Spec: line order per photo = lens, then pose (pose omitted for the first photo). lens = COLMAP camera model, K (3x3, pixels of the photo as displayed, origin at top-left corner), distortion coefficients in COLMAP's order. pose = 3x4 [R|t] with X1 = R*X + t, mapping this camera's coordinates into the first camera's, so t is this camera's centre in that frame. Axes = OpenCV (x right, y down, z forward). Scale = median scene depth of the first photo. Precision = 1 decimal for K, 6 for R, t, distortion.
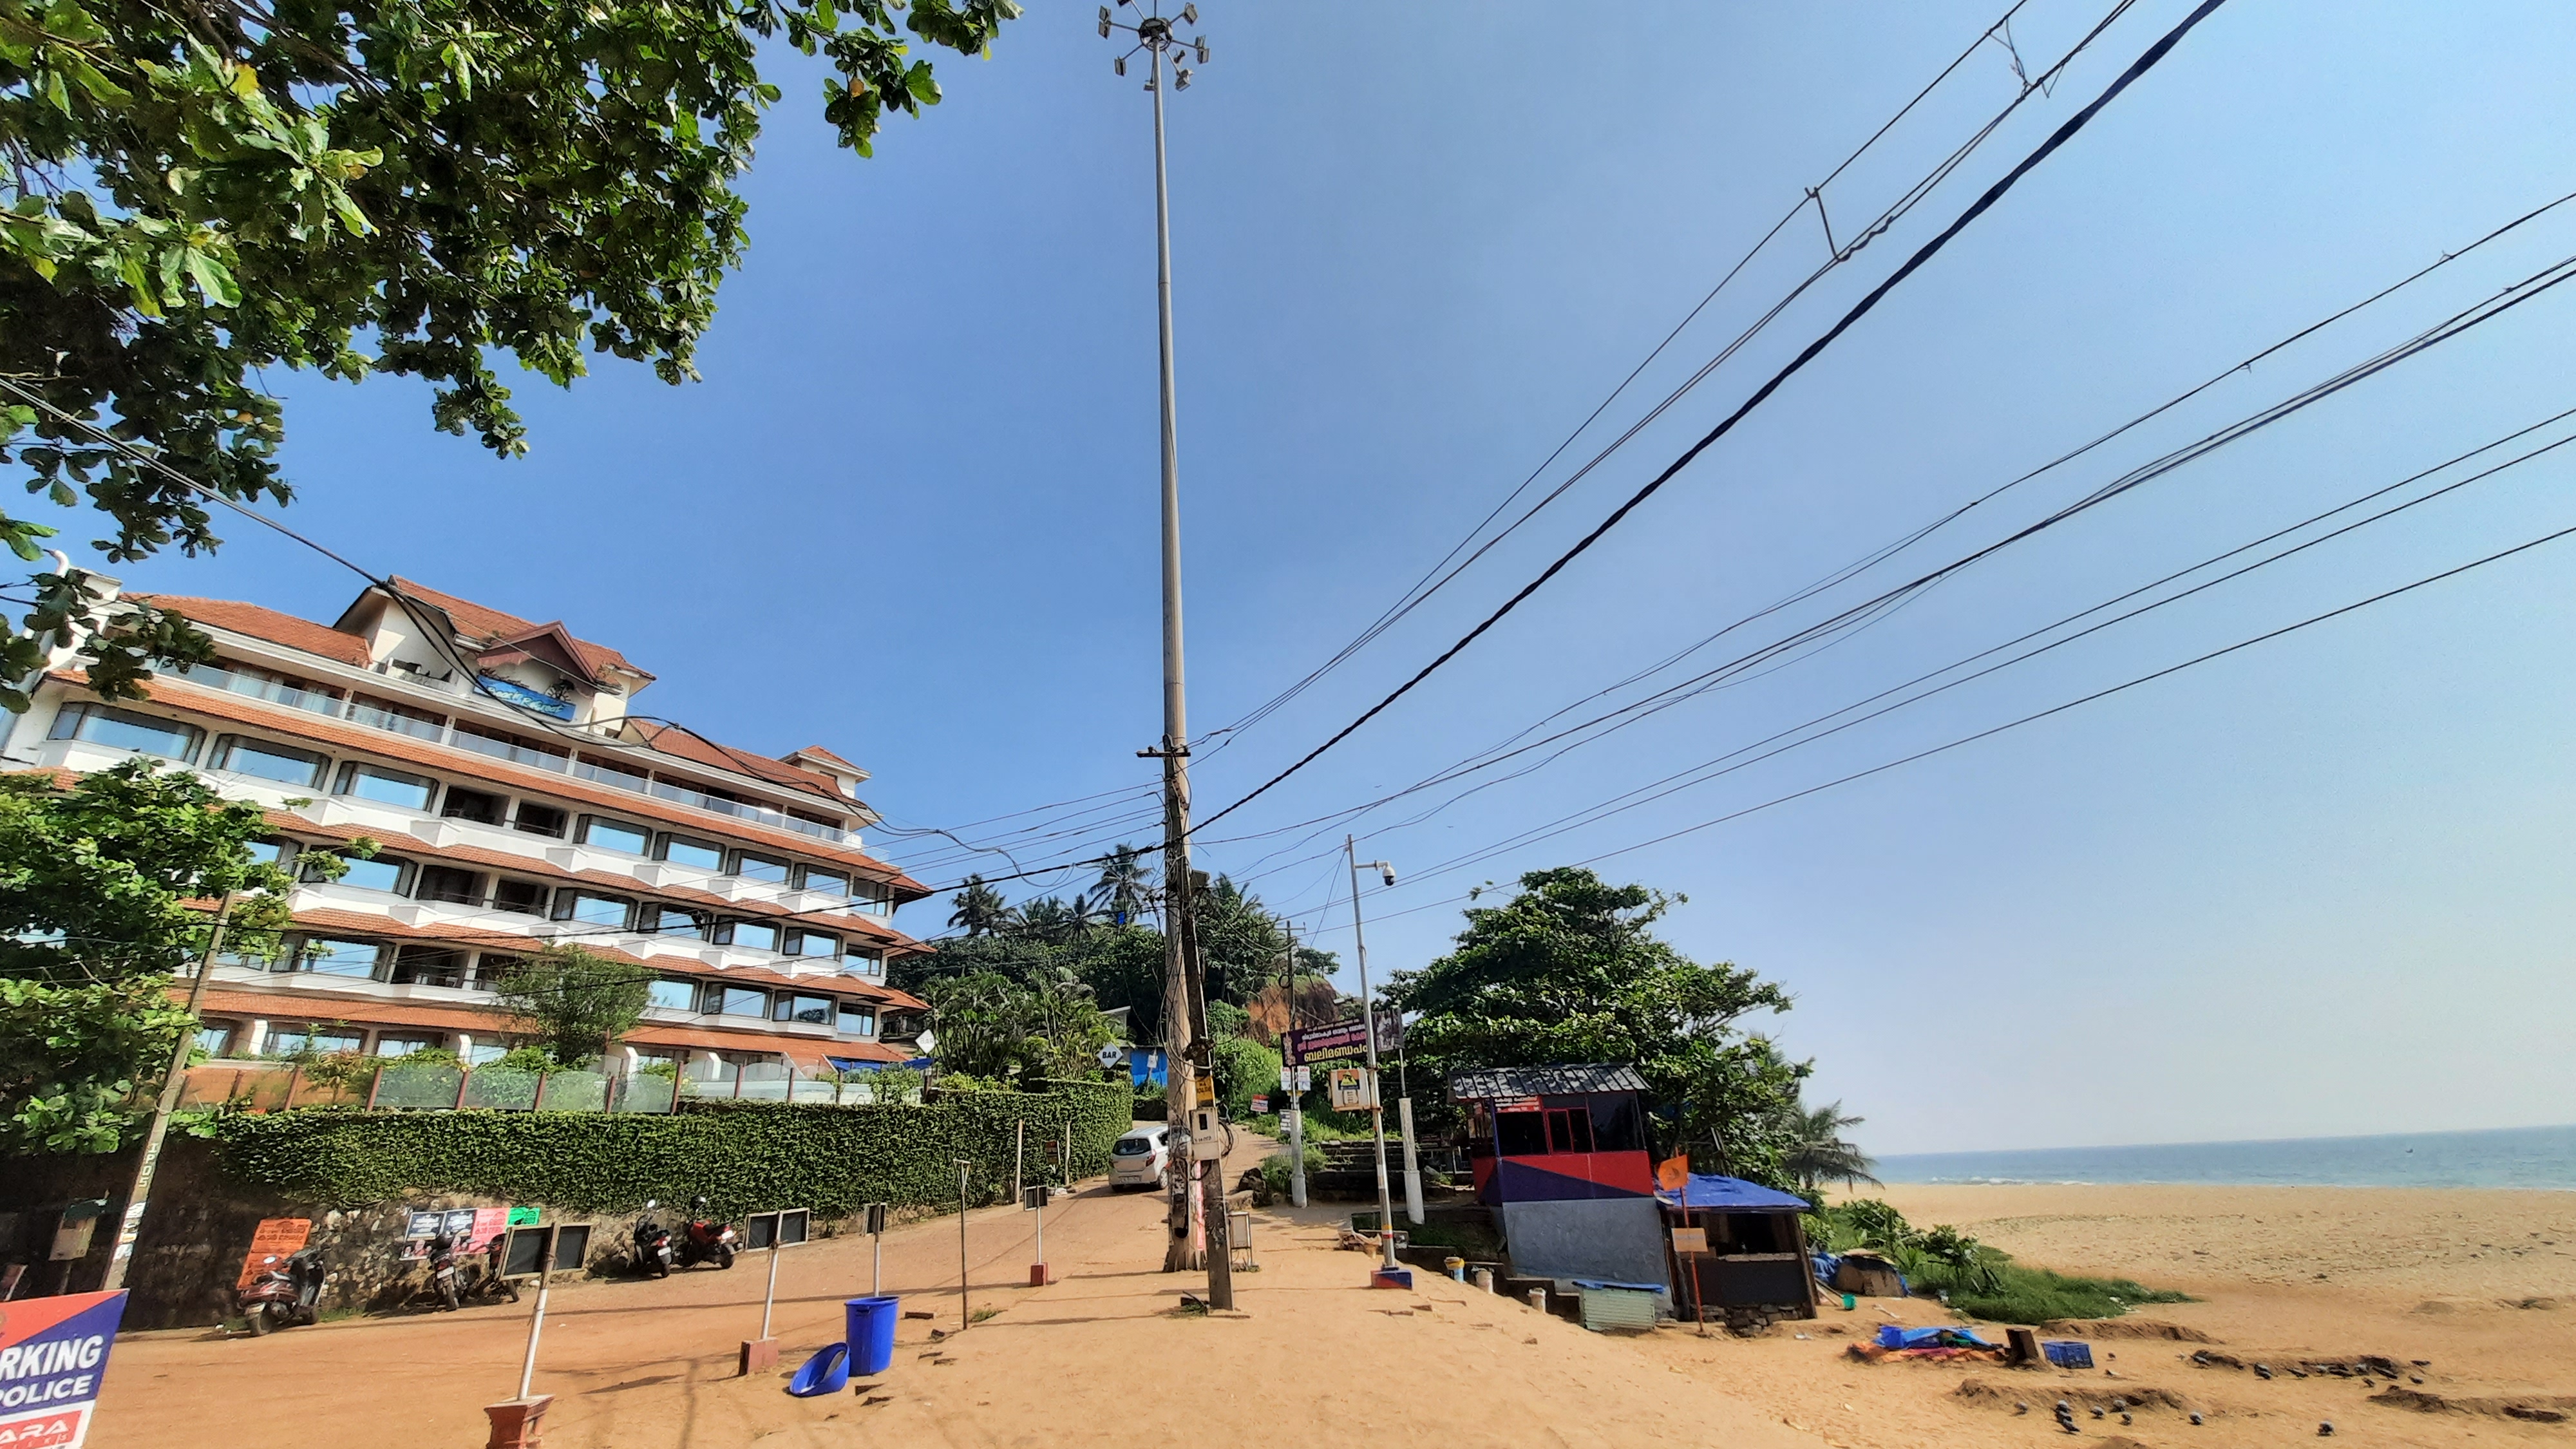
lens RADIAL K [[1017.2, 0, 1238.9], [0, 1017.2, 743.7], [0, 0, 1]] dist [-0.001642, 0.000561]
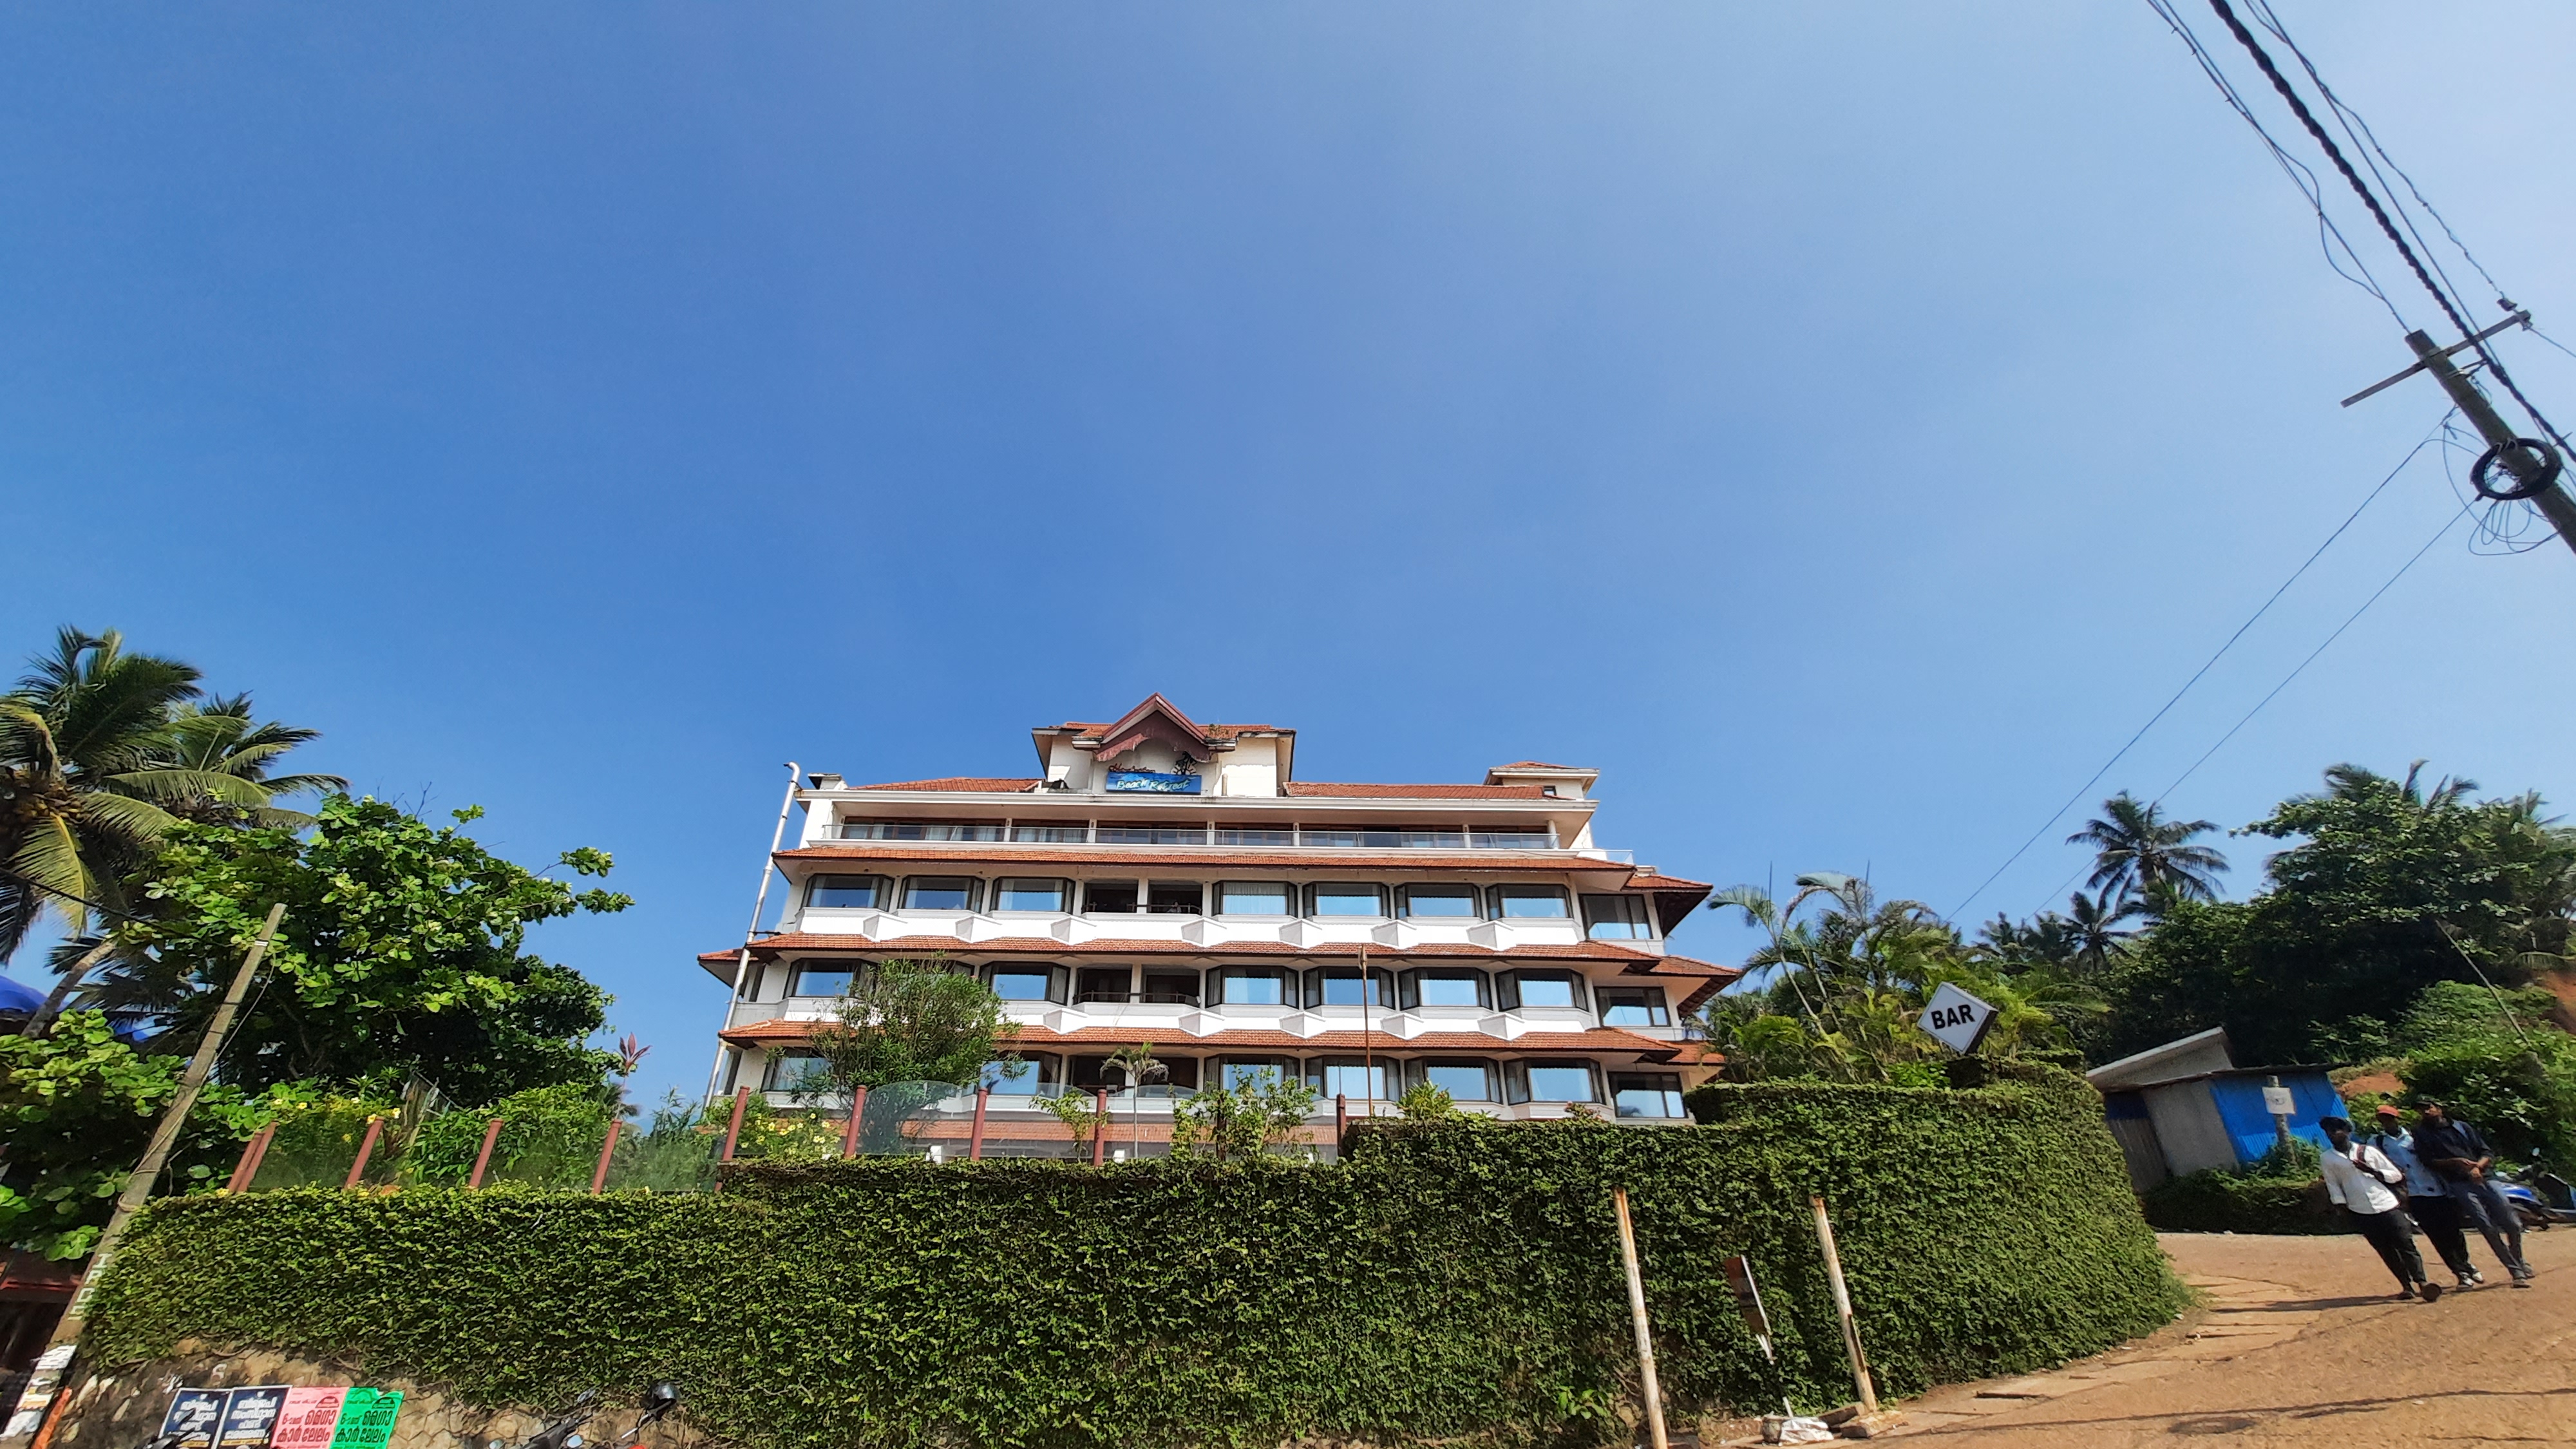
lens RADIAL K [[1121.6, 0, 1080.6], [0, 1121.6, 695.5], [0, 0, 1]] dist [0.011392, -0.009972]
pose [[0.613395, -0.366561, -0.699557, 0.002337], [0.280110, 0.929157, -0.241260, 0.121365], [0.738434, -0.047965, 0.672617, 0.294738]]
